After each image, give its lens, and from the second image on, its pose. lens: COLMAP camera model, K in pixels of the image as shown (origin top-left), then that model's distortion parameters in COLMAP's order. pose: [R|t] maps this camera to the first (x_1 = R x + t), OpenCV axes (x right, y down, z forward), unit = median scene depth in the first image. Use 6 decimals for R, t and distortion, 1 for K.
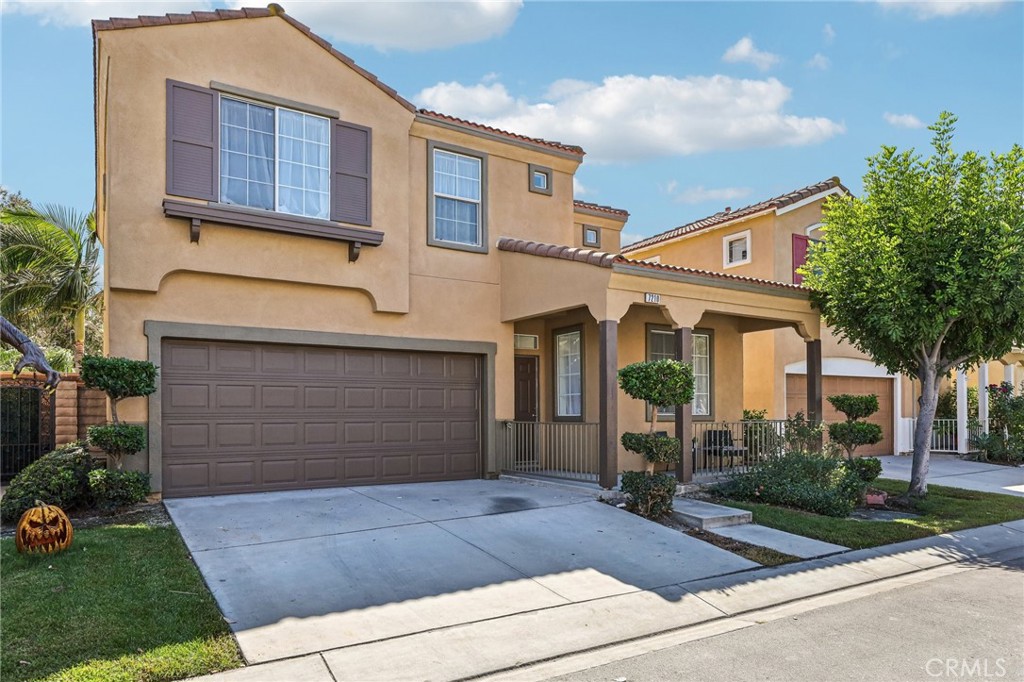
lens RADIAL K [[700.2, 0, 512.8], [0, 700.2, 340.5], [0, 0, 1]] dist [0.007653, 0.001593]
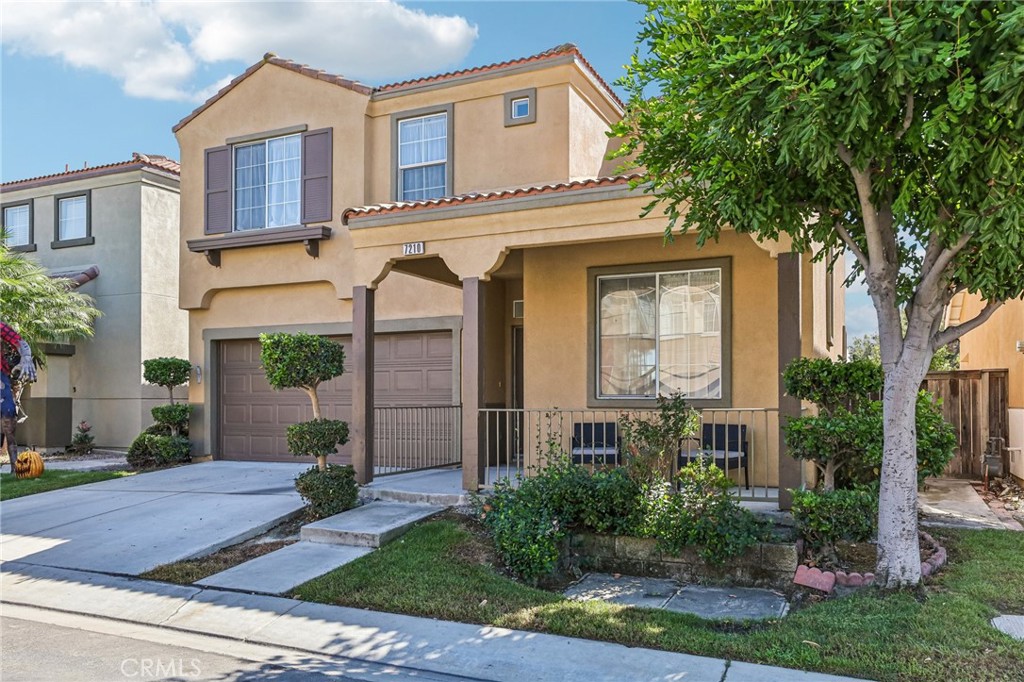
lens RADIAL K [[775.4, 0, 512.8], [0, 775.4, 344.2], [0, 0, 1]] dist [0.001804, 0.004479]
pose [[0.526613, -0.056250, -0.848242, 1.032936], [0.090169, 0.995876, -0.010060, 0.067084], [0.845310, -0.071187, 0.529513, 0.663038]]
